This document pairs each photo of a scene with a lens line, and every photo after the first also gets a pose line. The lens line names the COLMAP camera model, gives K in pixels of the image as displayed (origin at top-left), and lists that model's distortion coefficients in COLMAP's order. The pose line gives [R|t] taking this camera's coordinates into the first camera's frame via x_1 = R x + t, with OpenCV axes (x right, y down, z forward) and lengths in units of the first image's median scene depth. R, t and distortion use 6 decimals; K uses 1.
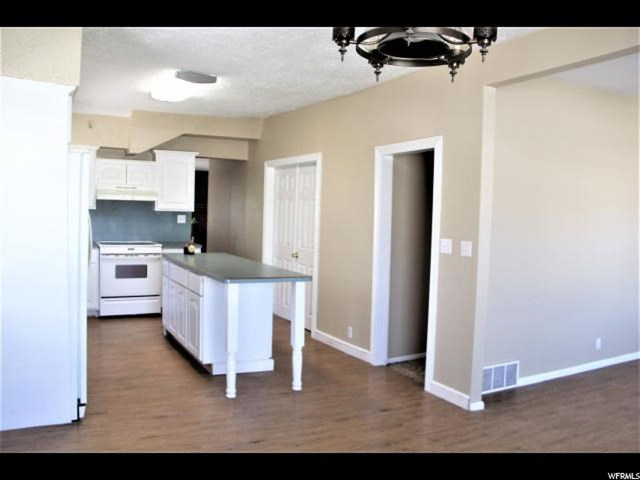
lens RADIAL K [[548.0, 0, 318.9], [0, 548.0, 248.6], [0, 0, 1]] dist [-0.184411, 0.180446]
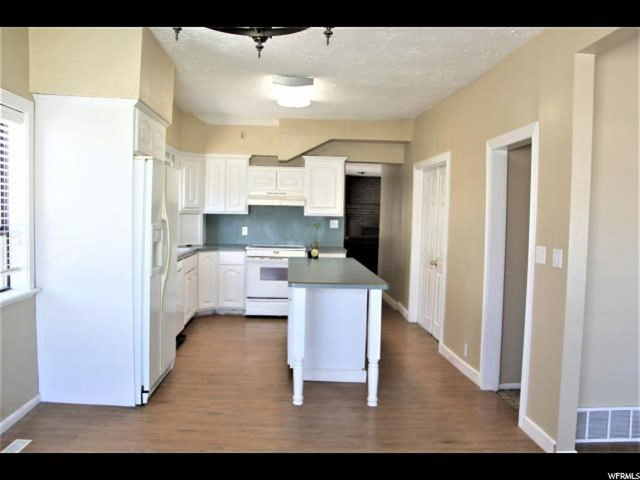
lens RADIAL K [[548.0, 0, 318.9], [0, 548.0, 248.6], [0, 0, 1]] dist [-0.184411, 0.180446]
pose [[0.906010, 0.018896, -0.422833, 0.267937], [-0.025189, 0.999639, -0.009301, 0.002317], [0.422505, 0.019078, 0.906160, 0.120708]]
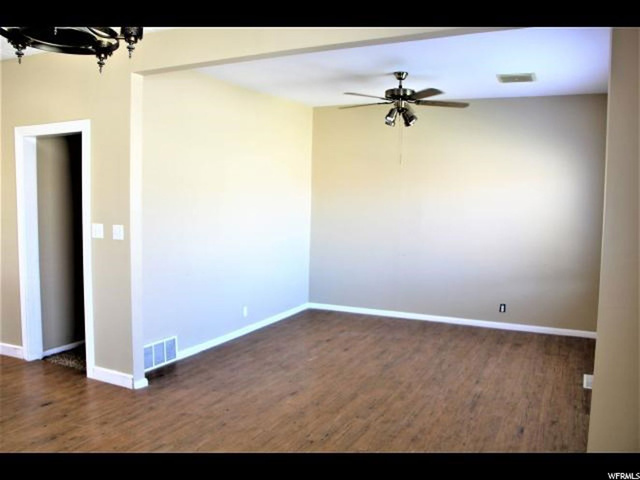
lens RADIAL K [[548.0, 0, 318.9], [0, 548.0, 248.6], [0, 0, 1]] dist [-0.184411, 0.180446]
pose [[0.810386, -0.061093, 0.582703, -0.010646], [0.042025, 0.998048, 0.046194, 0.000079], [-0.584388, -0.012947, 0.811371, -0.036606]]
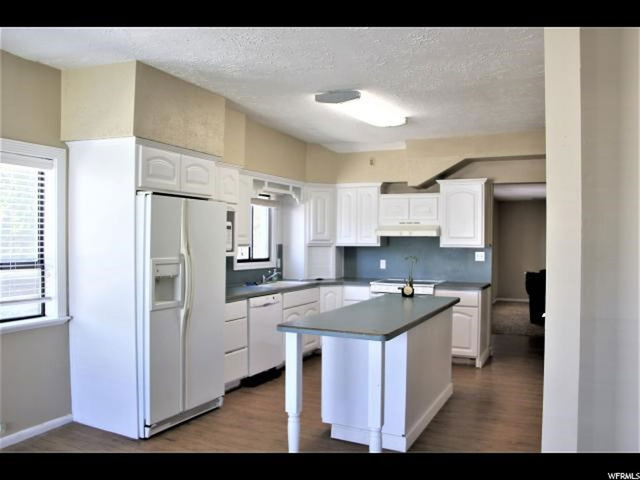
lens RADIAL K [[548.0, 0, 318.9], [0, 548.0, 248.6], [0, 0, 1]] dist [-0.184411, 0.180446]
pose [[0.590266, -0.013323, -0.807099, 0.518242], [-0.043876, 0.997856, -0.048561, -0.023960], [0.806015, 0.064076, 0.588416, 0.497755]]
